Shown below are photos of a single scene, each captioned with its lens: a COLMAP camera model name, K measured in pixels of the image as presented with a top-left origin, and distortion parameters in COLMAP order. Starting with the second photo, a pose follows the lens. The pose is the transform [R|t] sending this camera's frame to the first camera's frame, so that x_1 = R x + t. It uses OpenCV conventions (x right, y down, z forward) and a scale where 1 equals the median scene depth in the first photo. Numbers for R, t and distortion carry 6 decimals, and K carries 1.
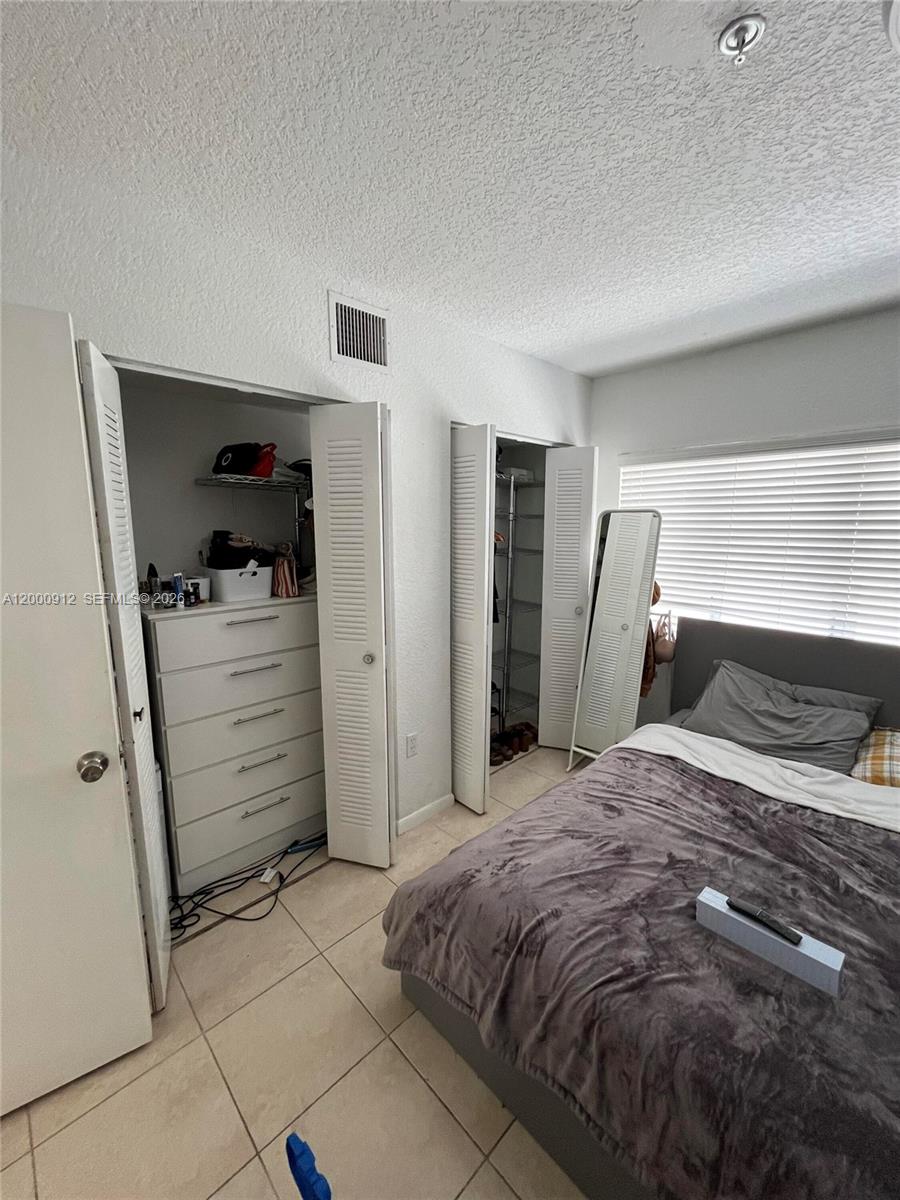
lens RADIAL K [[483.7, 0, 449.7], [0, 483.7, 592.2], [0, 0, 1]] dist [-0.003154, -0.000107]
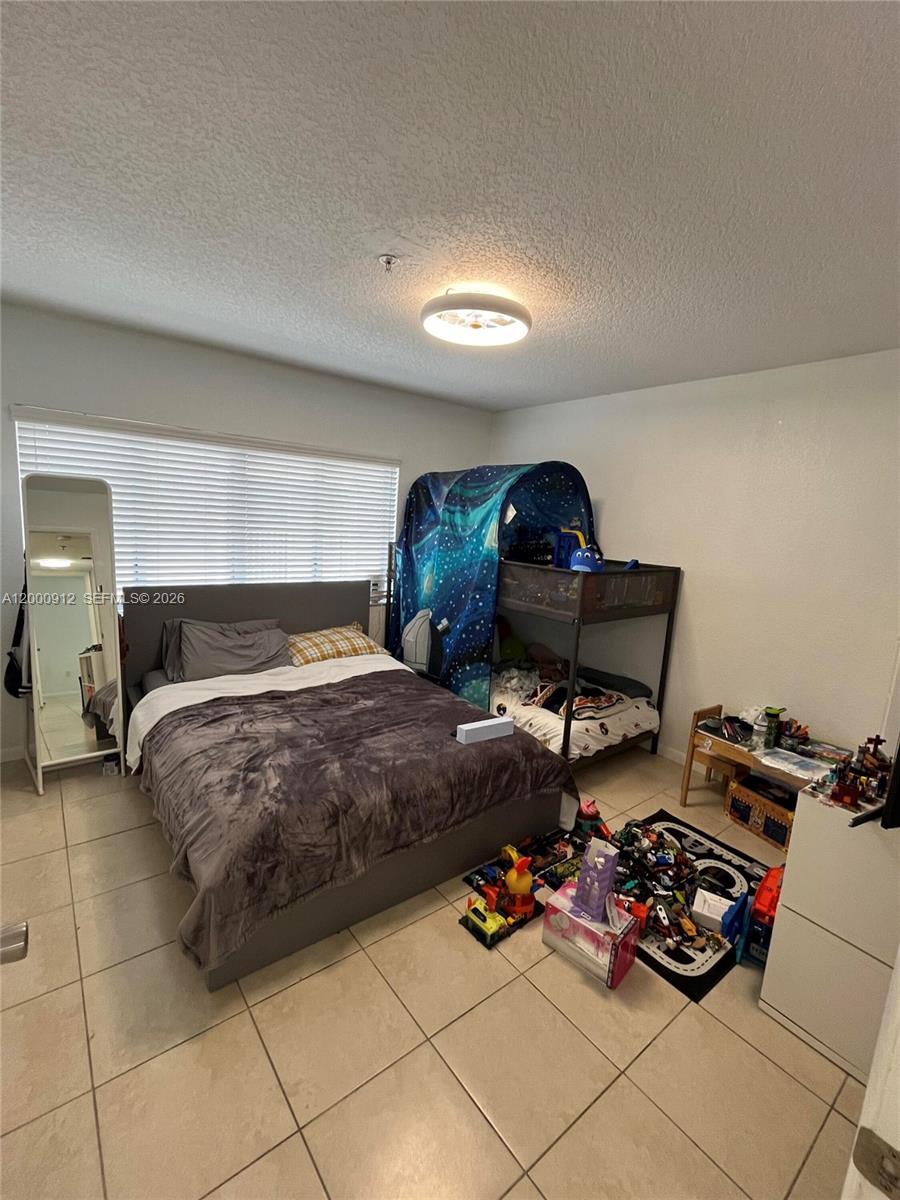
lens RADIAL K [[521.9, 0, 452.0], [0, 521.9, 602.5], [0, 0, 1]] dist [-0.008498, -0.000345]
pose [[0.093365, -0.164226, 0.981994, -0.790901], [0.062013, 0.985347, 0.158891, -0.071727], [-0.993699, 0.046061, 0.102181, 0.295385]]
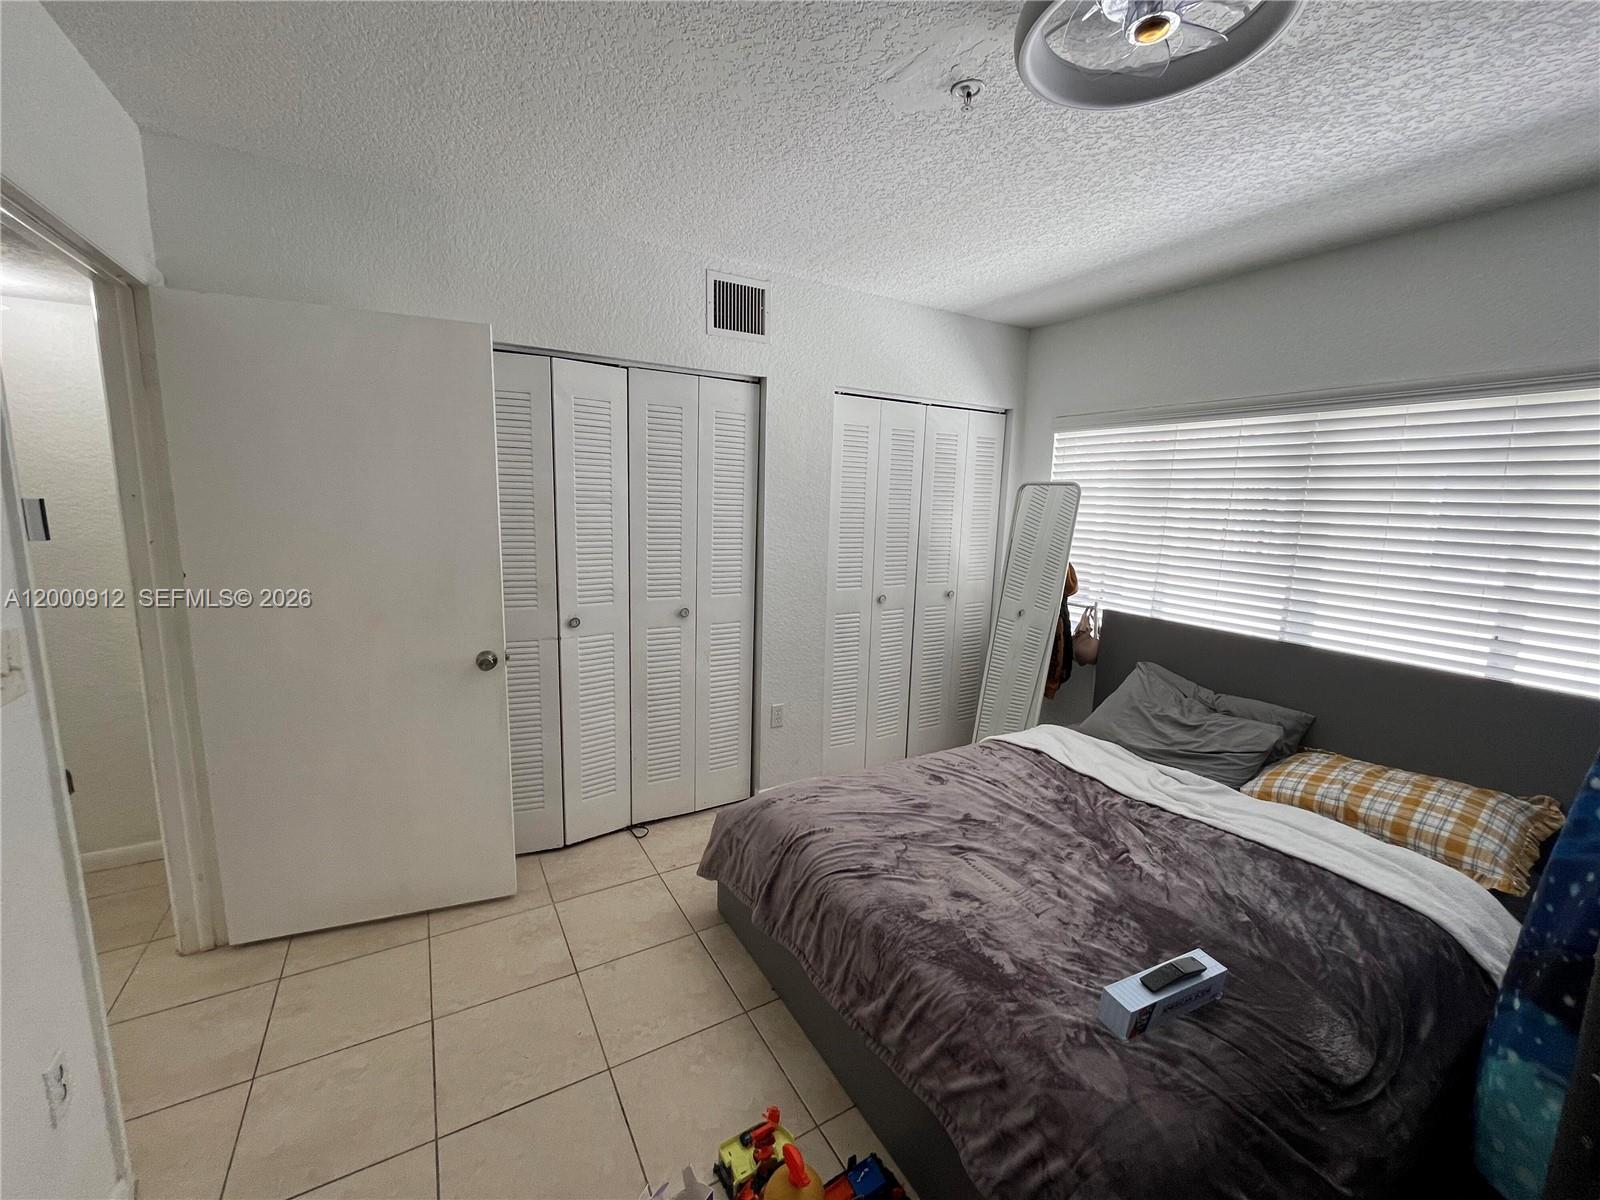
lens RADIAL K [[644.9, 0, 797.1], [0, 644.9, 592.2], [0, 0, 1]] dist [-0.003154, -0.000107]
pose [[0.970079, 0.063143, -0.234436, 0.309739], [-0.063093, 0.997978, 0.007720, 0.065439], [0.234449, 0.007302, 0.972101, -0.327645]]
